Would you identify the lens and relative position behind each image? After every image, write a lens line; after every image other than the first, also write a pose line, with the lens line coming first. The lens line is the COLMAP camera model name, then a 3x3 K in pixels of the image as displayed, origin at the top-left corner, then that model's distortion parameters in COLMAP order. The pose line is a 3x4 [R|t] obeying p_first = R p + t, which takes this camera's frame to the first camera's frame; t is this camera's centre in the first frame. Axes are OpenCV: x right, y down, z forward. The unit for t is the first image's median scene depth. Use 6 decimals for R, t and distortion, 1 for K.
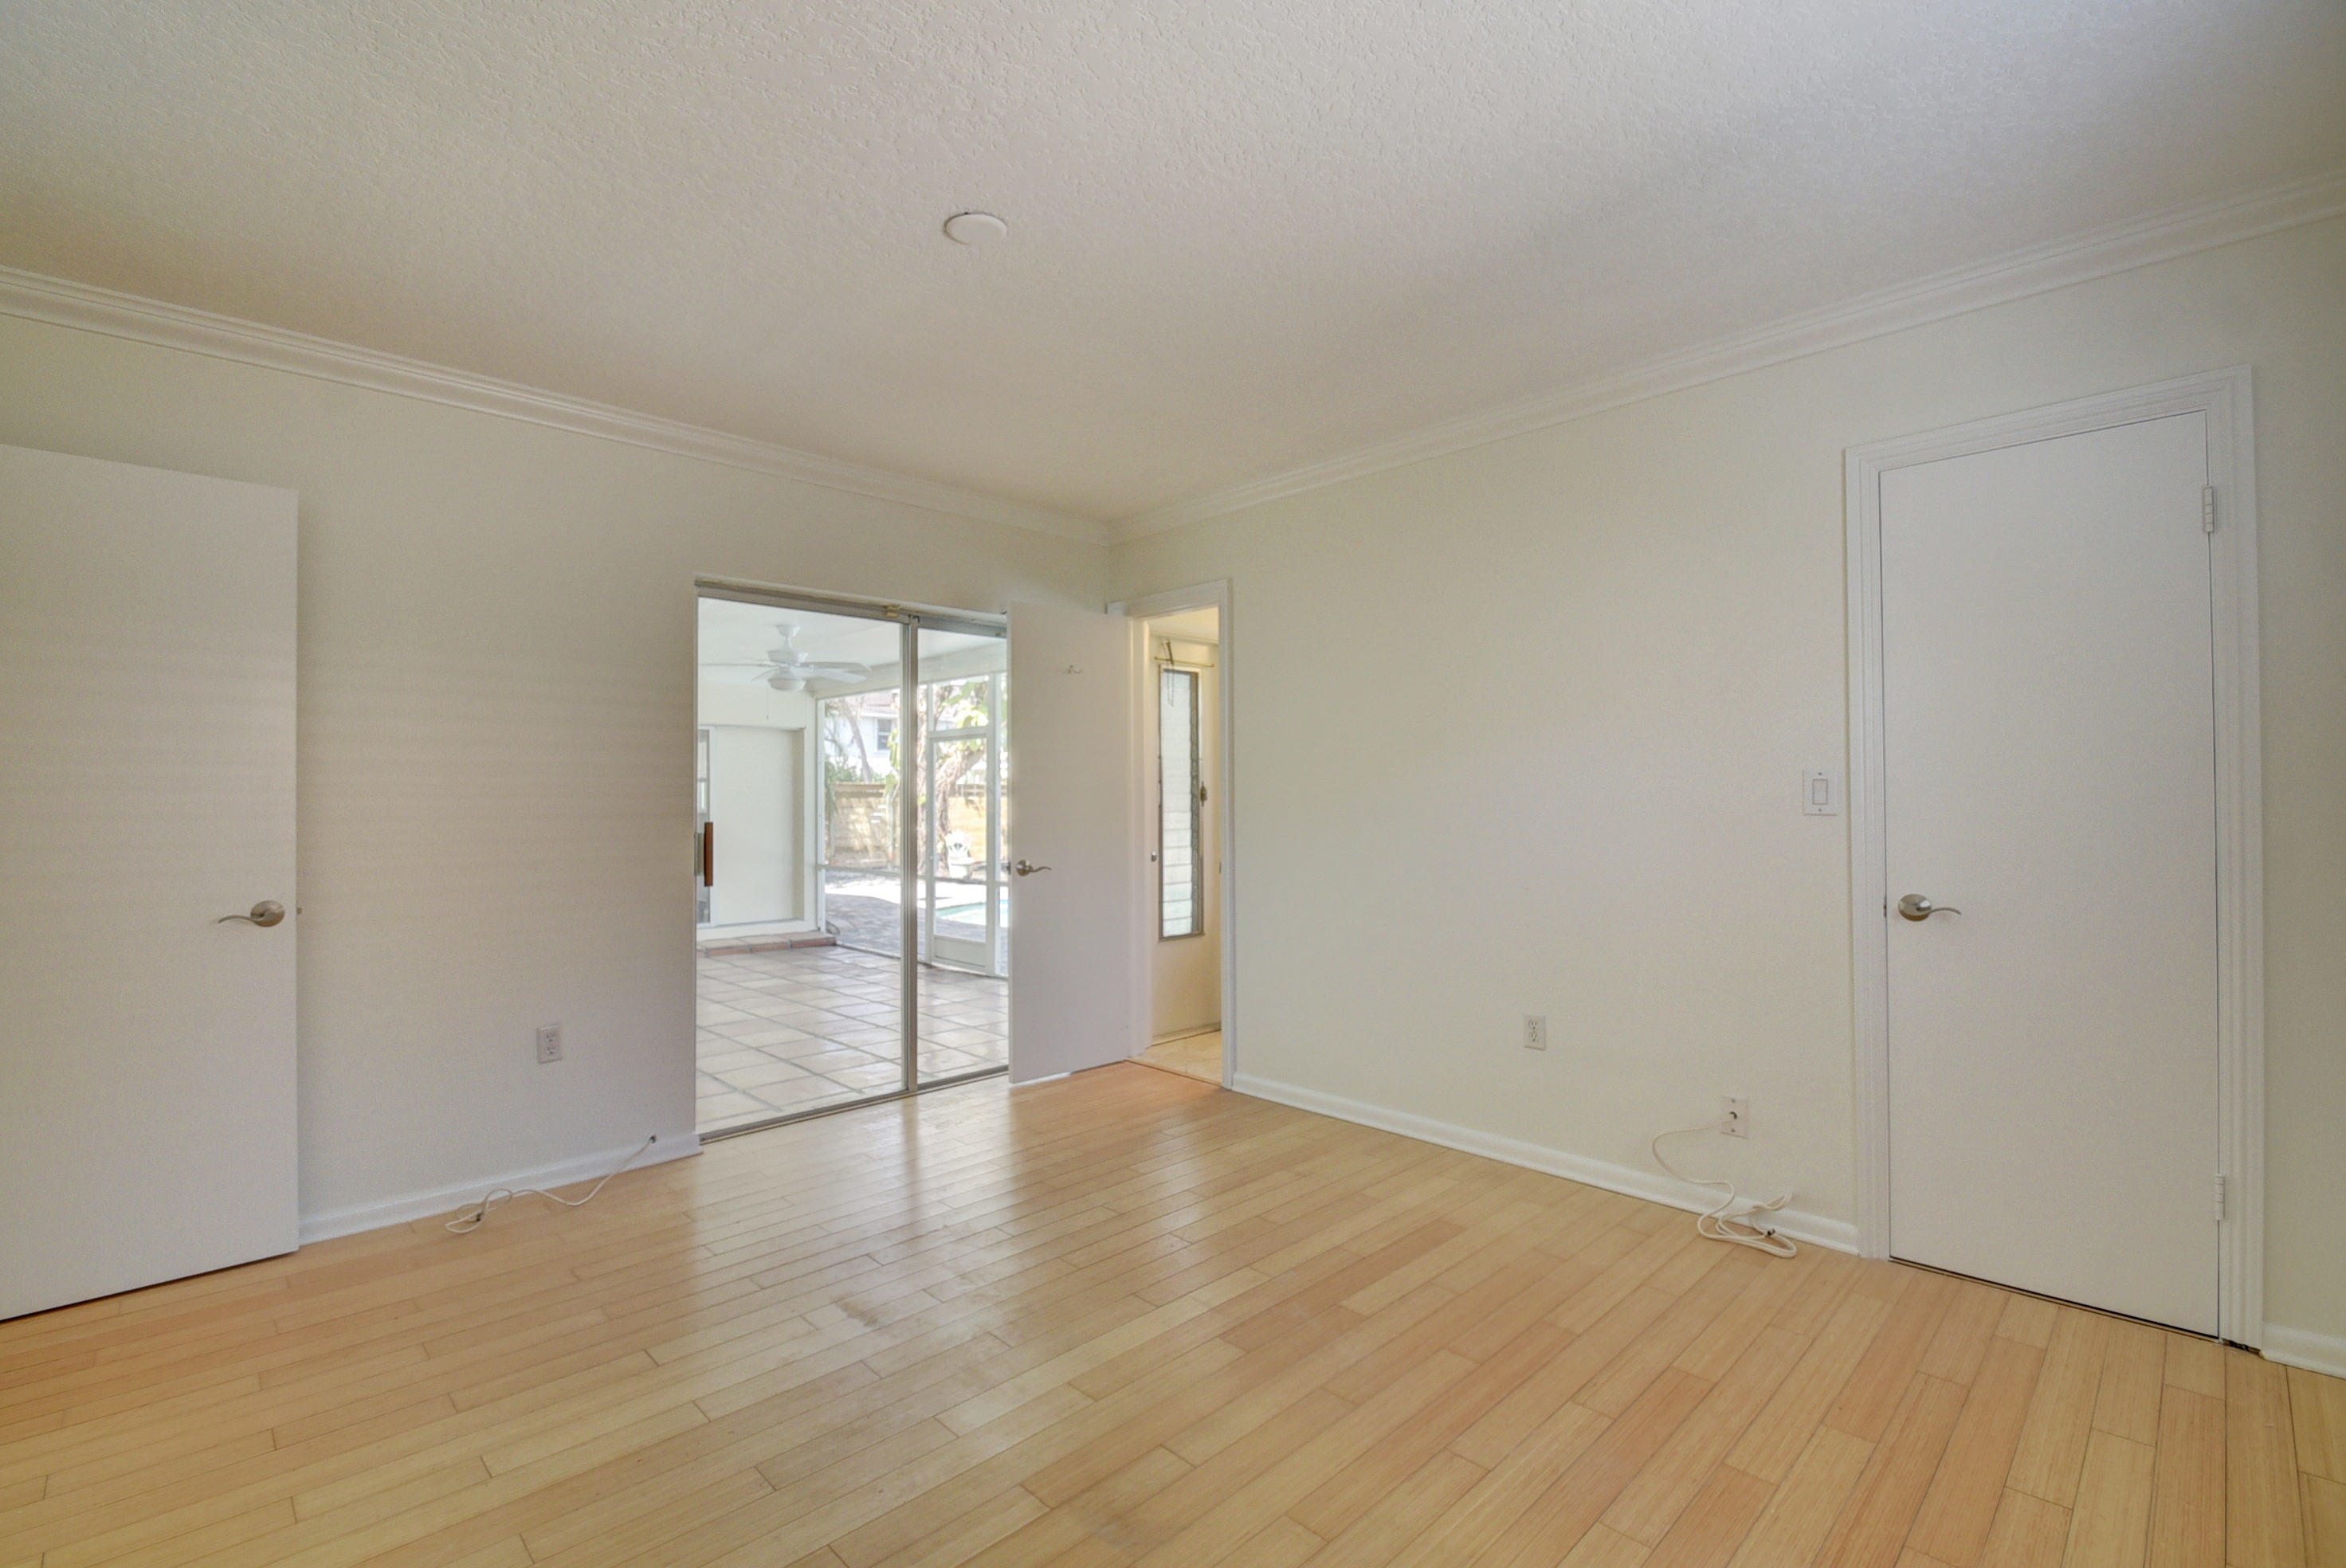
lens RADIAL K [[1027.4, 0, 1155.4], [0, 1027.4, 789.6], [0, 0, 1]] dist [0.010209, -0.016072]
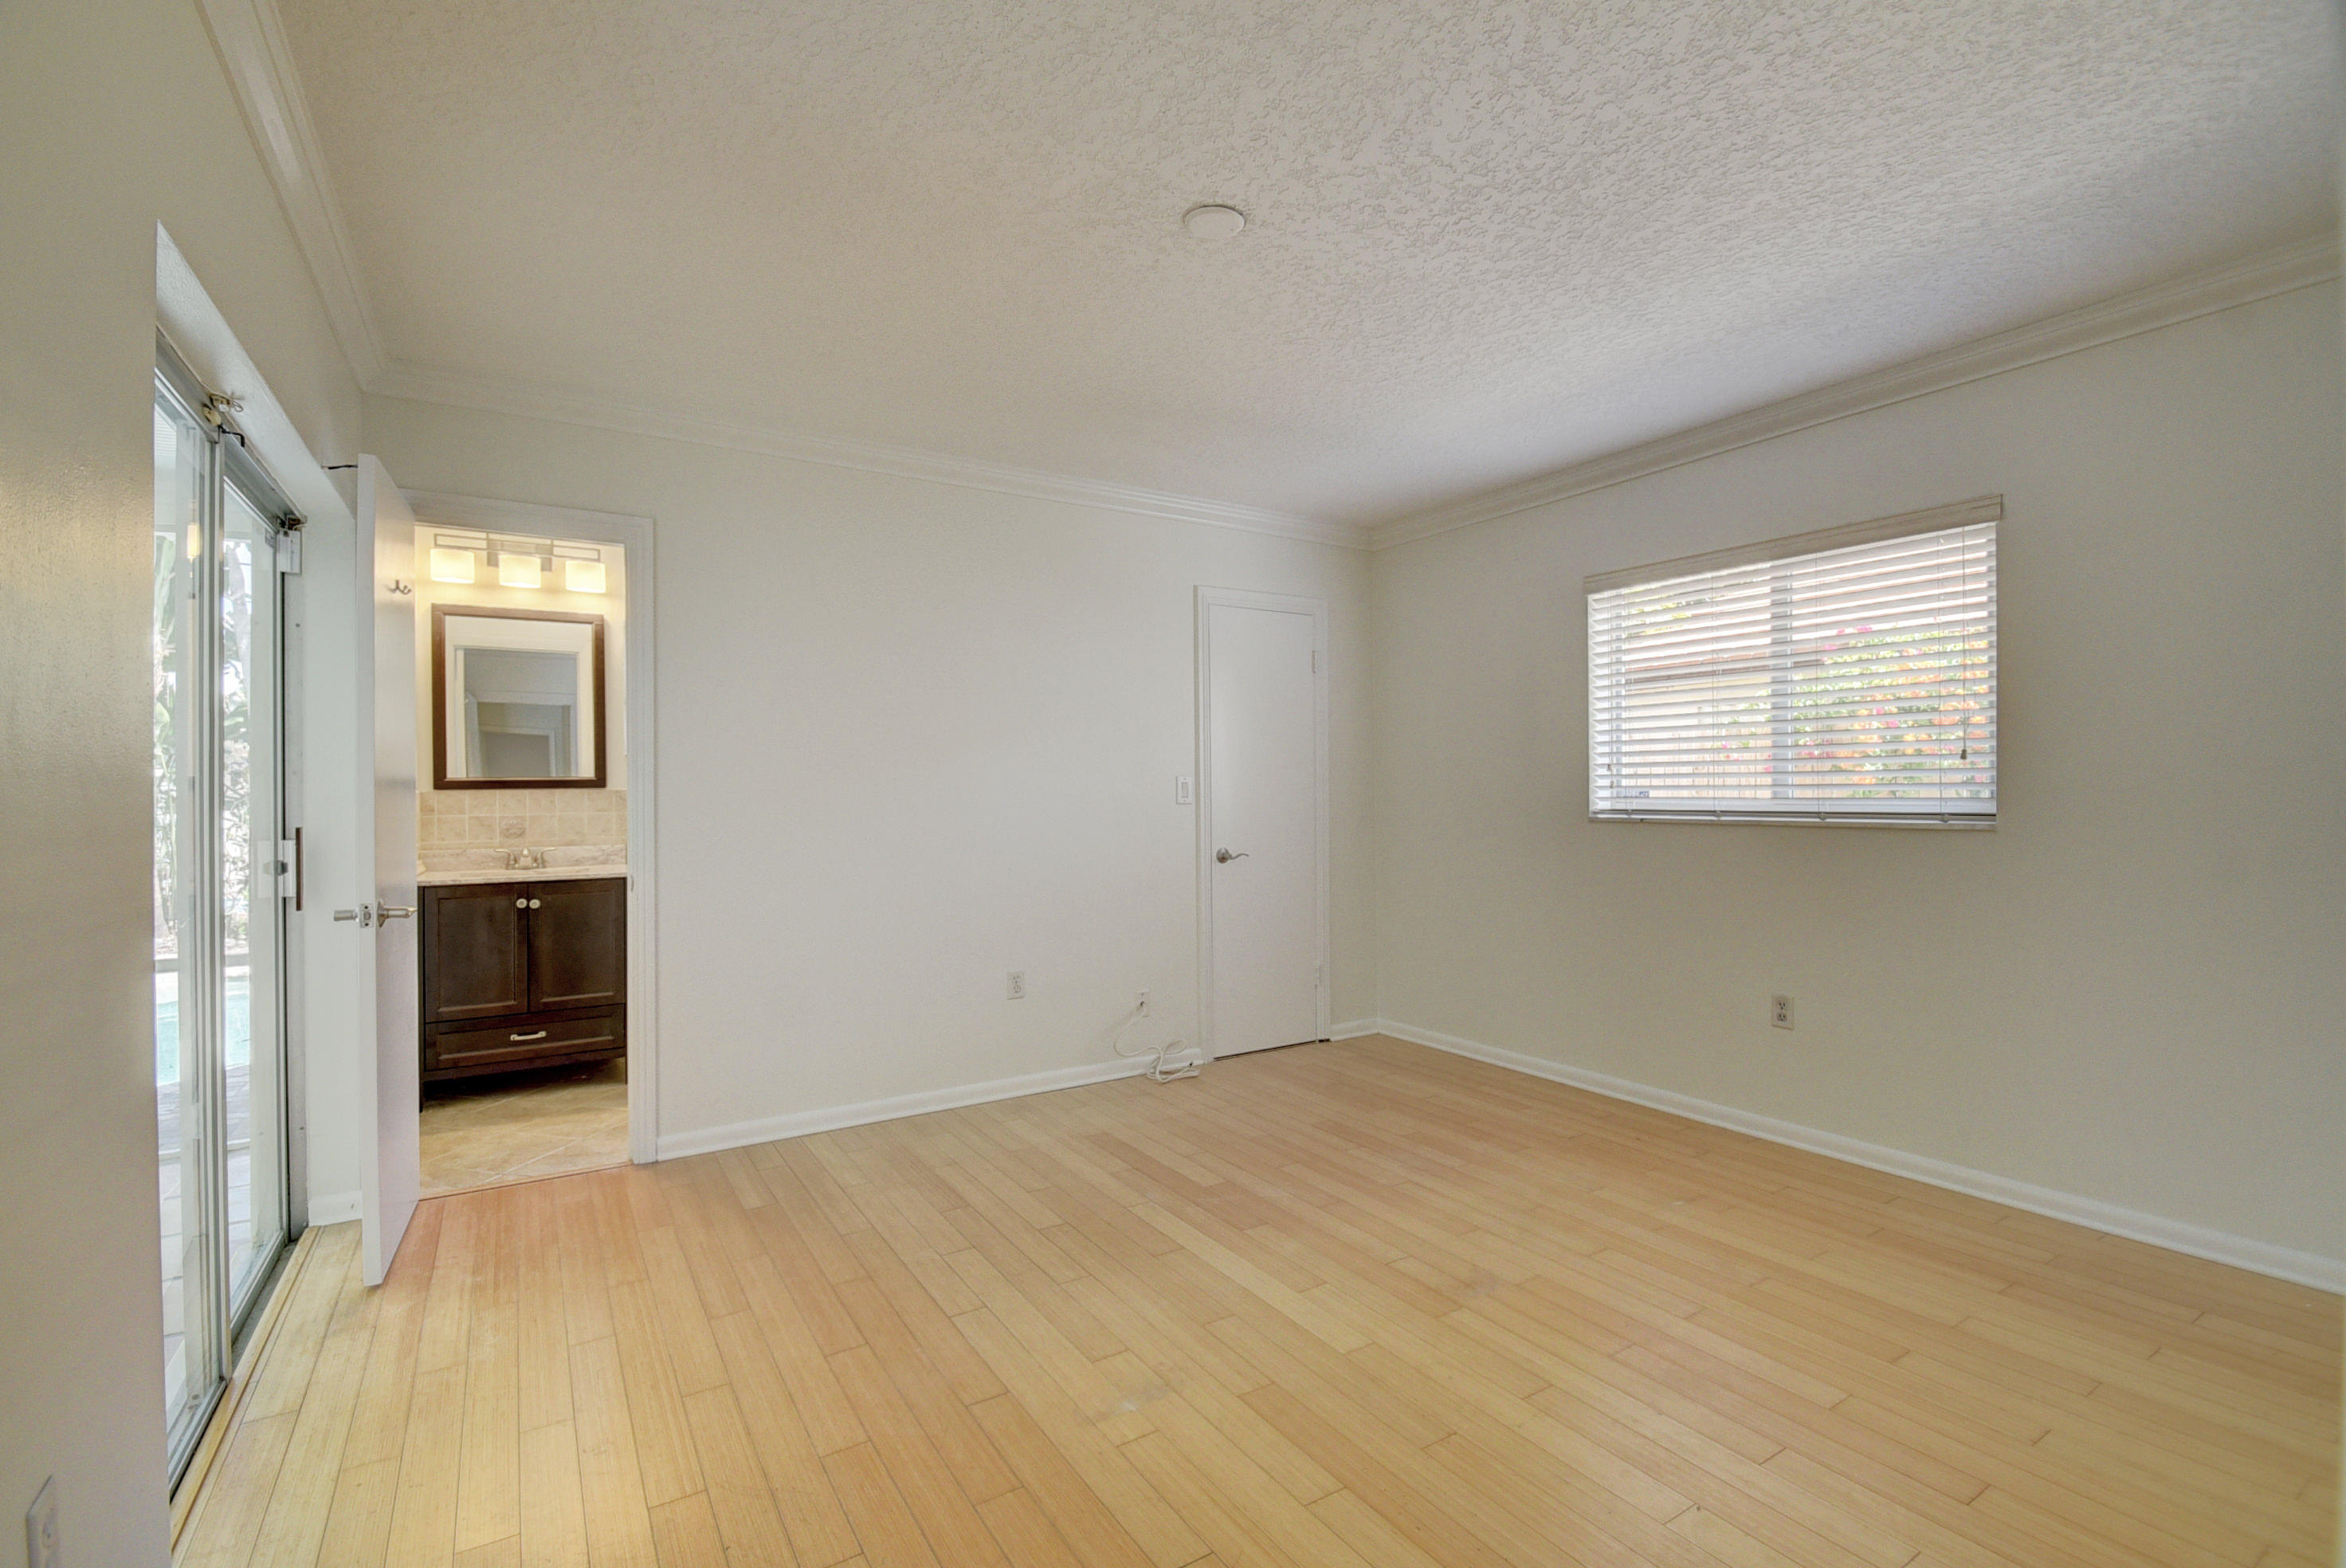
lens RADIAL K [[1027.4, 0, 1155.4], [0, 1027.4, 789.6], [0, 0, 1]] dist [0.010209, -0.016072]
pose [[0.213953, 0.007337, 0.976816, -0.983572], [-0.002659, 0.999972, -0.006929, 0.012657], [-0.976840, -0.001114, 0.213967, 0.709653]]
